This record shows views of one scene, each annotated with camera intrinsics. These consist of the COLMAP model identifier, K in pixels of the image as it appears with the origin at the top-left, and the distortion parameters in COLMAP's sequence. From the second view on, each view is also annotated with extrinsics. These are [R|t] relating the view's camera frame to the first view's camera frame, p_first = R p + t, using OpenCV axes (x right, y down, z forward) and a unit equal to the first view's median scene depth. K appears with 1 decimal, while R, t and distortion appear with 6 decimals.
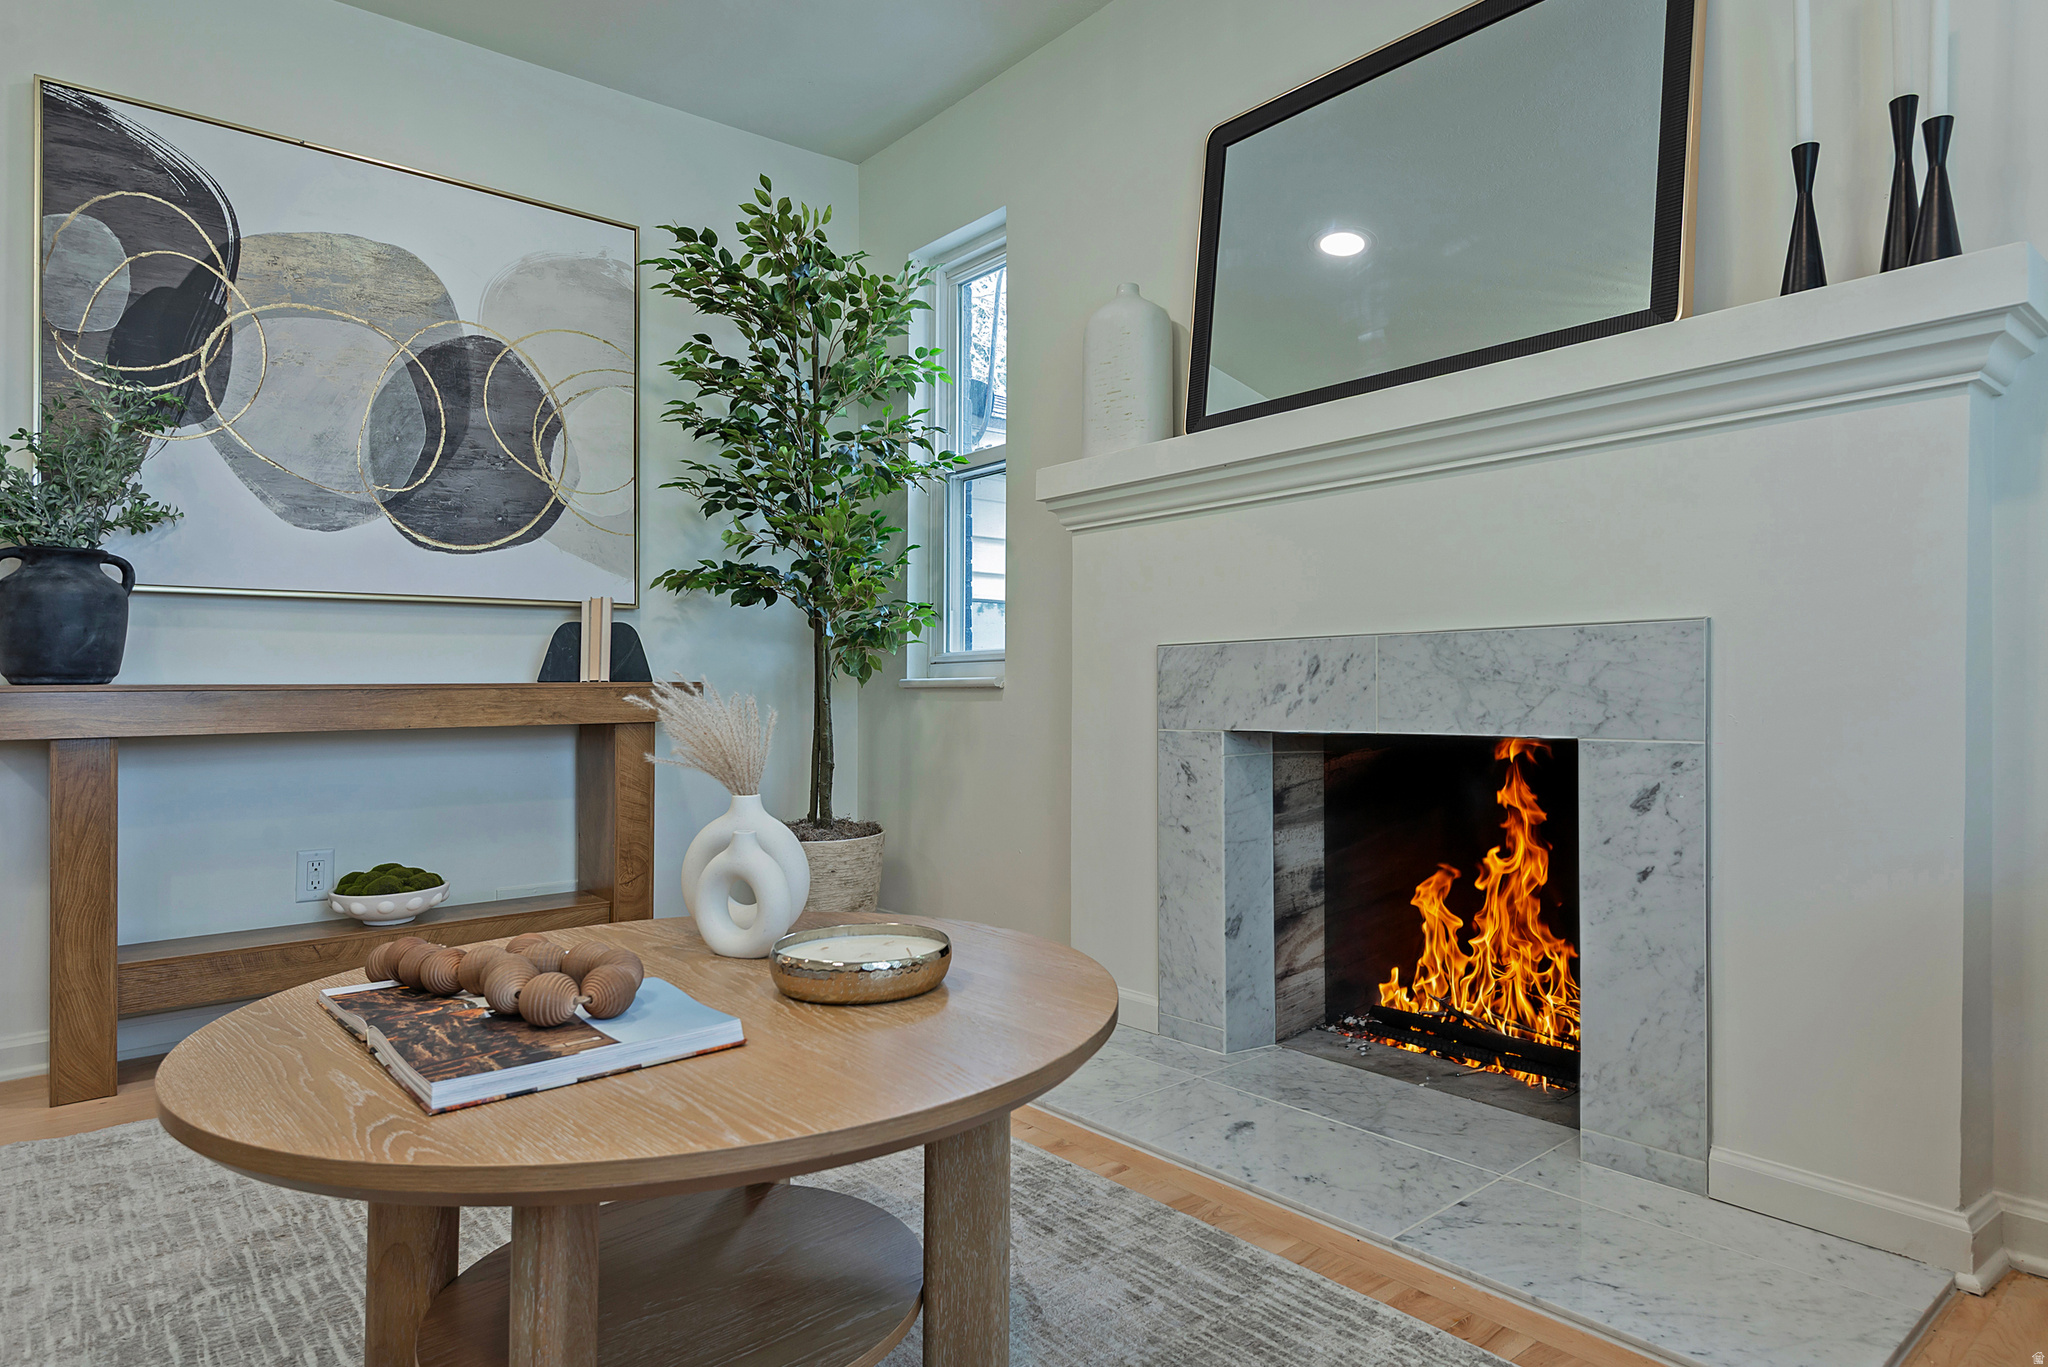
lens RADIAL K [[1183.7, 0, 1034.3], [0, 1183.7, 682.1], [0, 0, 1]] dist [0.016168, -0.013202]
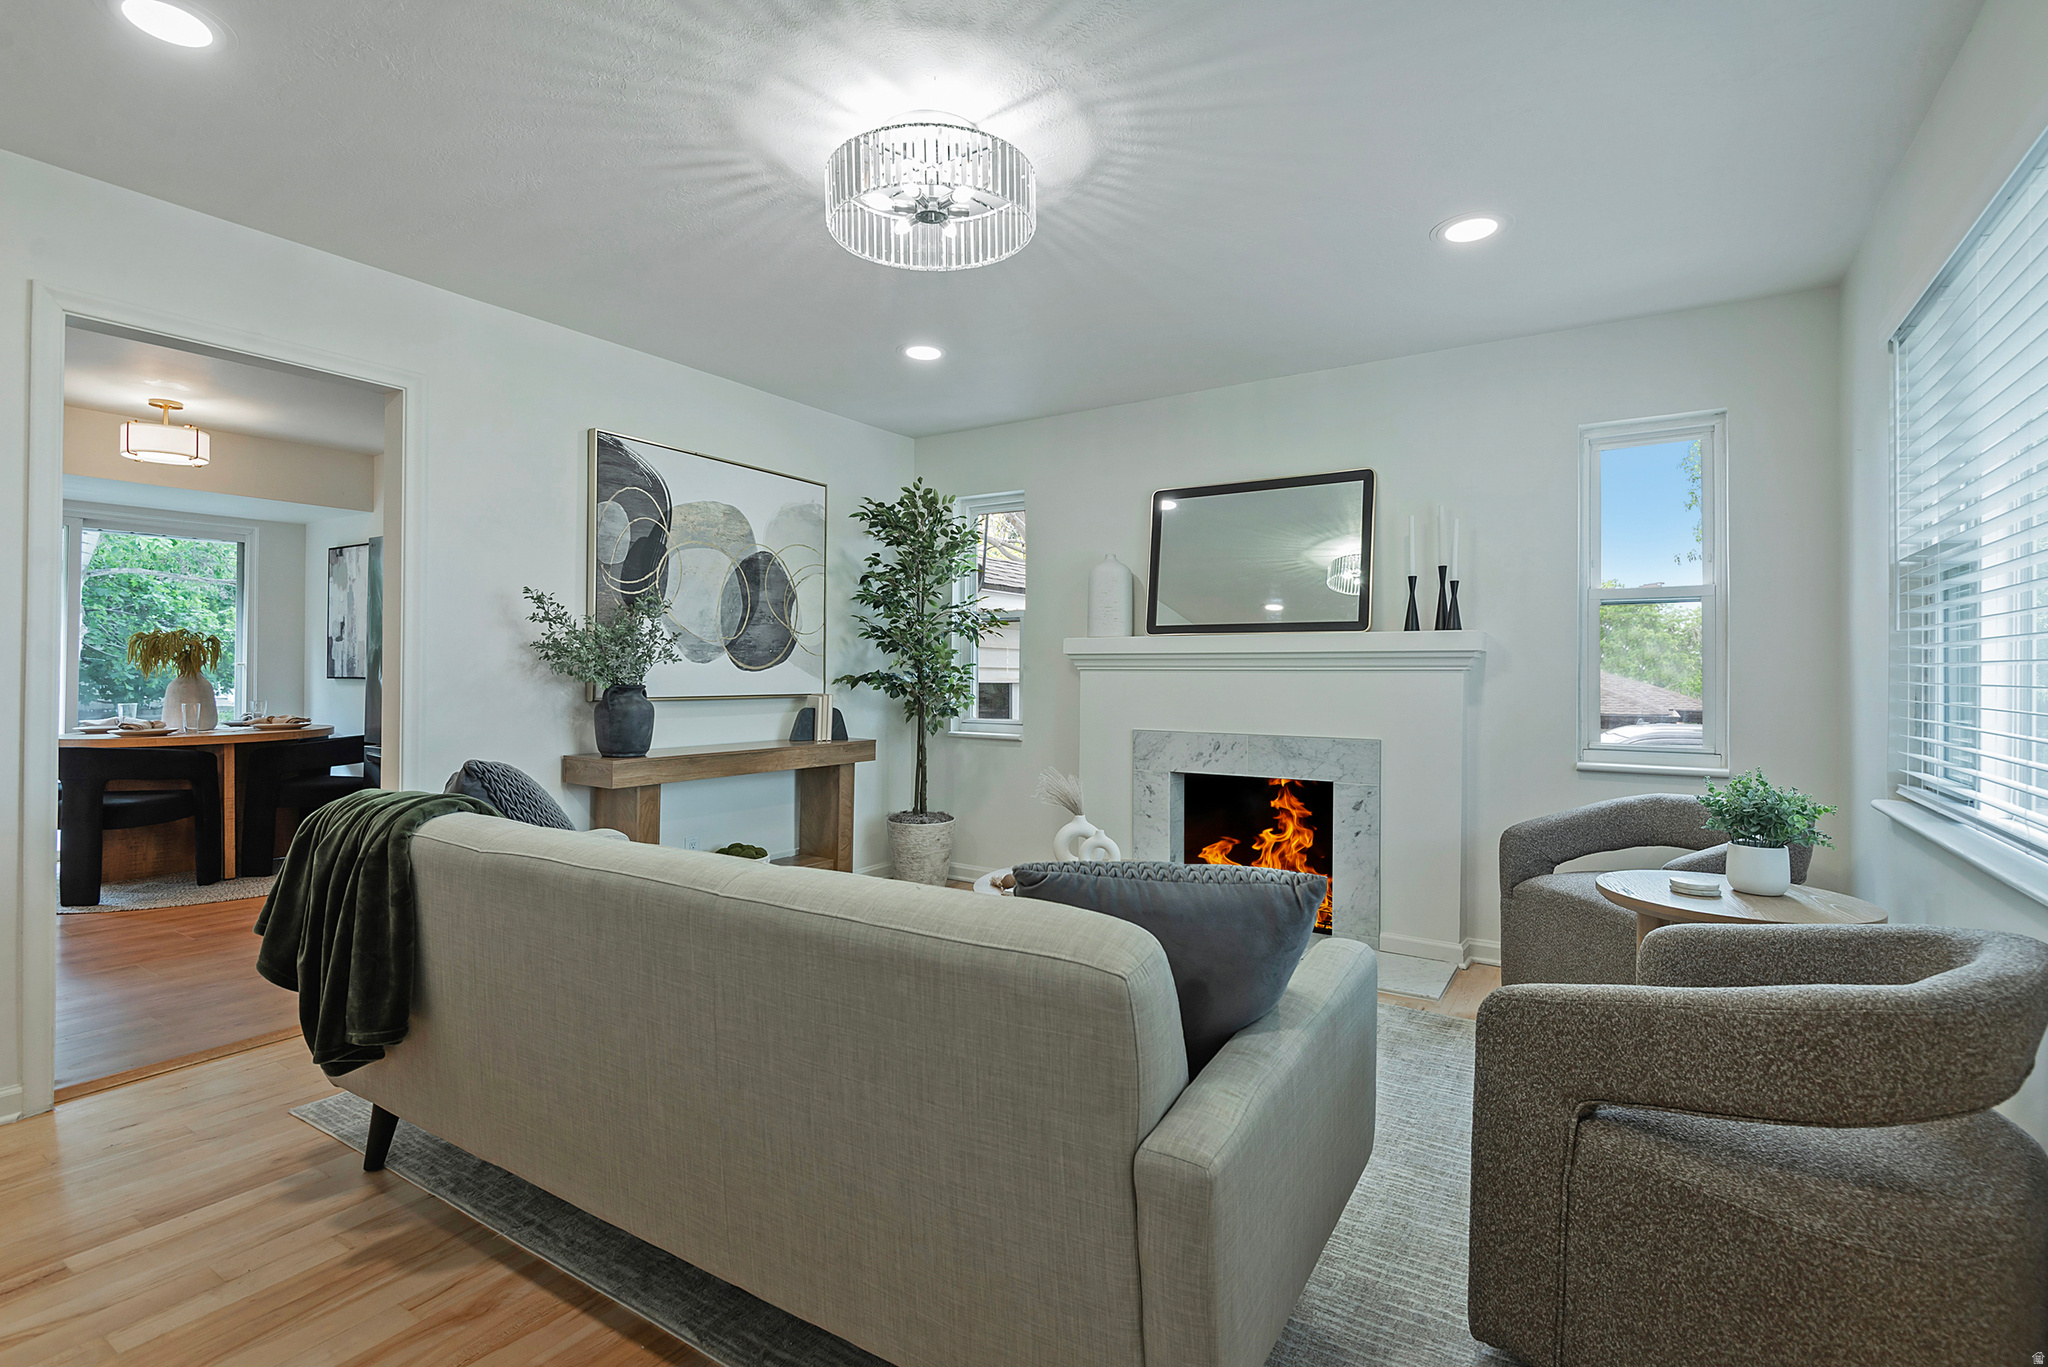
lens RADIAL K [[988.6, 0, 1006.7], [0, 988.6, 654.2], [0, 0, 1]] dist [0.014144, -0.000280]
pose [[0.960369, 0.023319, 0.277756, -0.603507], [-0.018913, 0.999649, -0.018532, -0.128418], [-0.278091, 0.012545, 0.960473, -0.644131]]
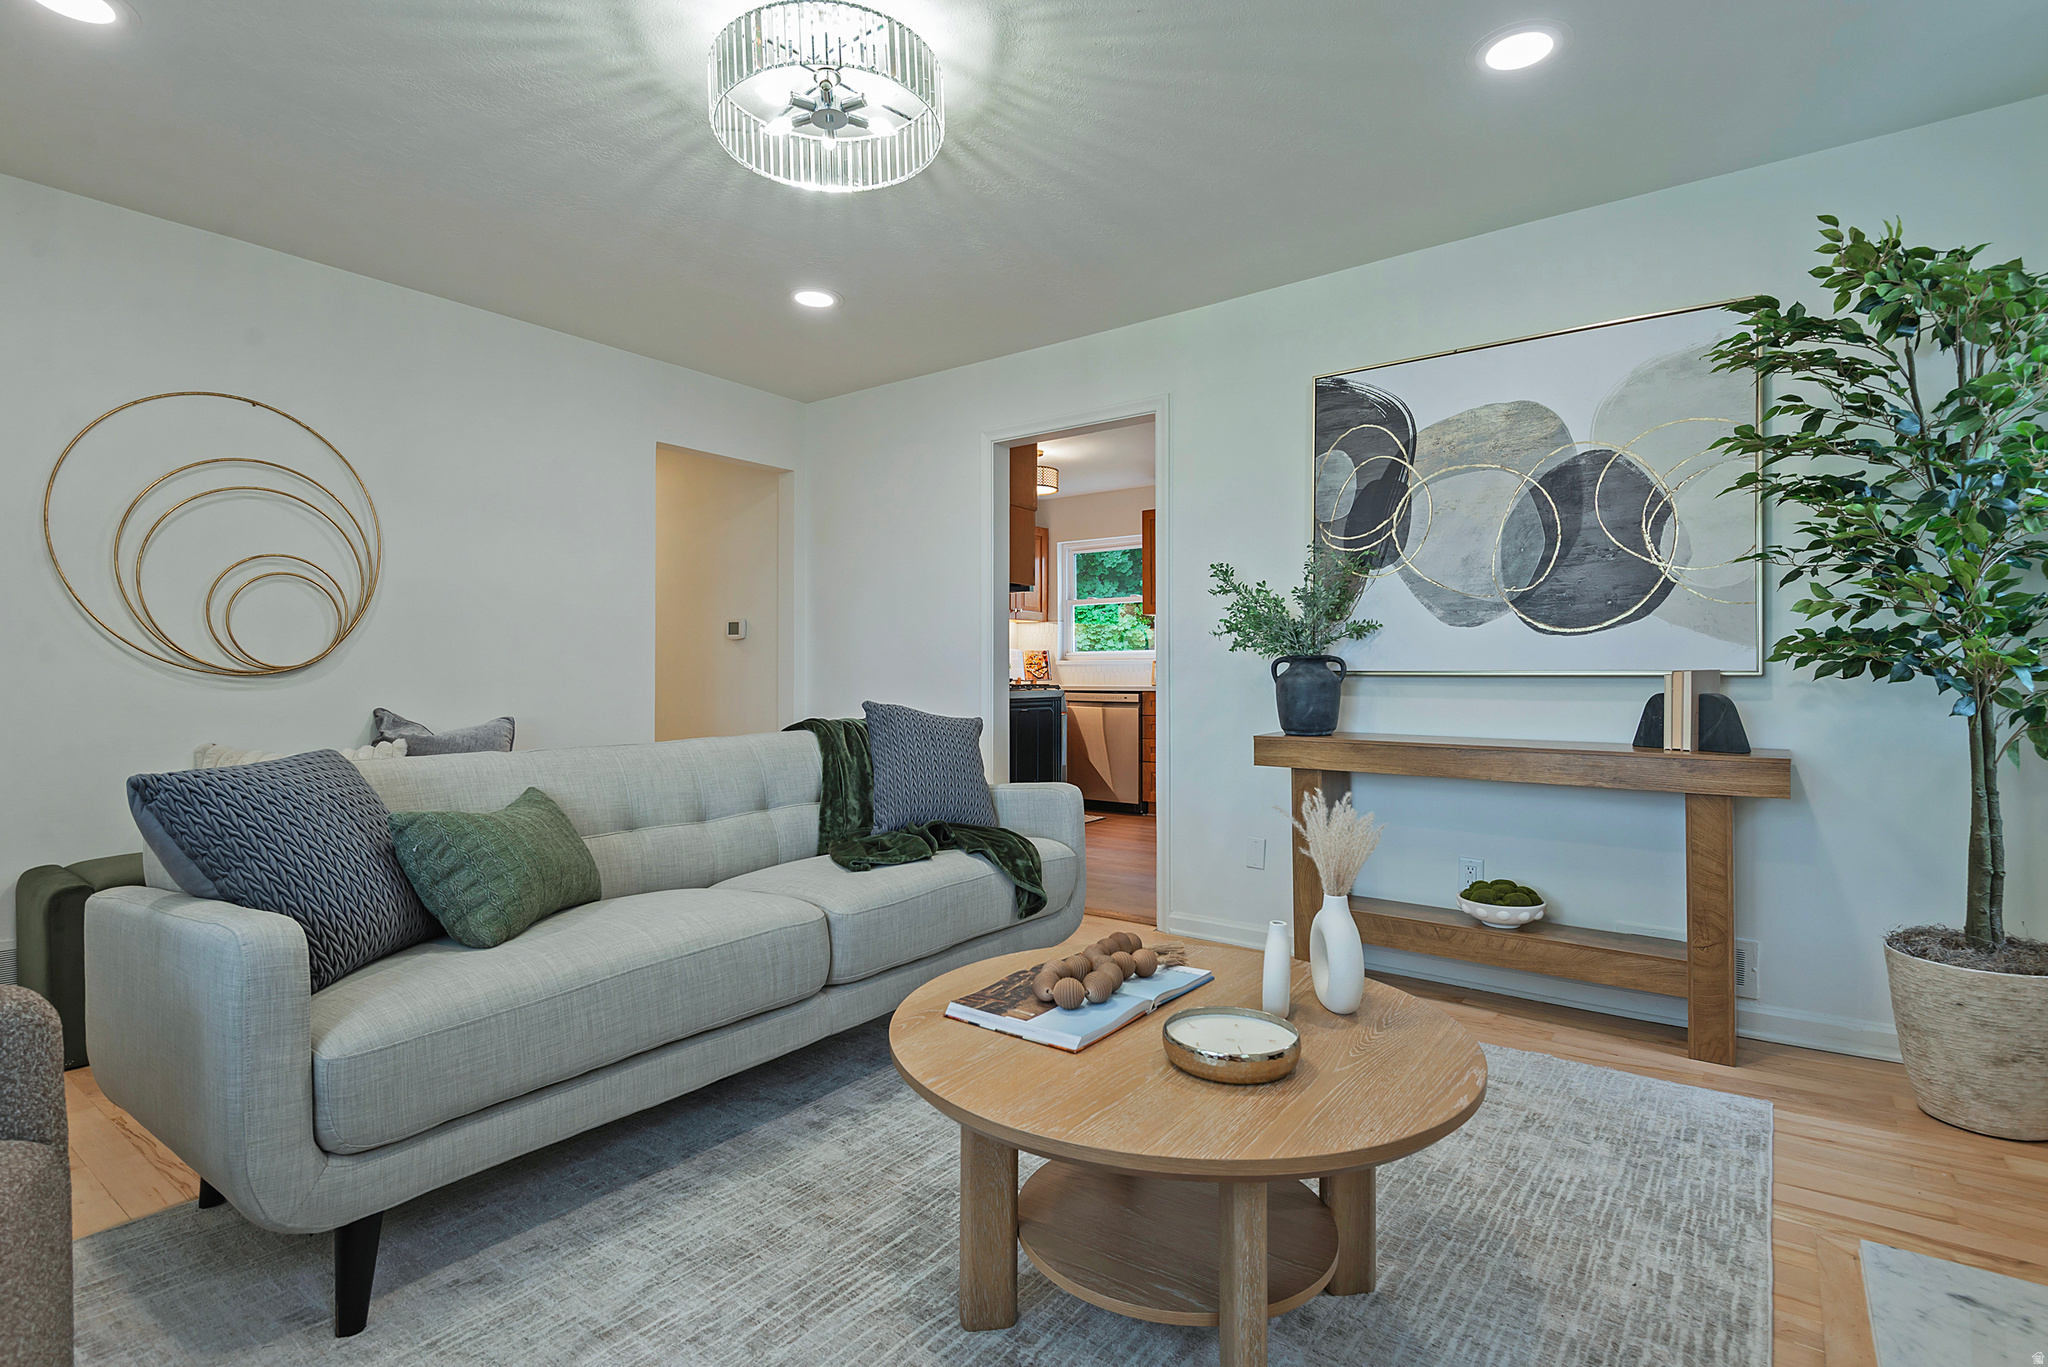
lens RADIAL K [[988.6, 0, 1006.7], [0, 988.6, 654.2], [0, 0, 1]] dist [0.014144, -0.000280]
pose [[0.210076, -0.006681, -0.977662, 0.438115], [0.006103, 0.999966, -0.005522, -0.097601], [0.977666, -0.004807, 0.210109, 0.247356]]
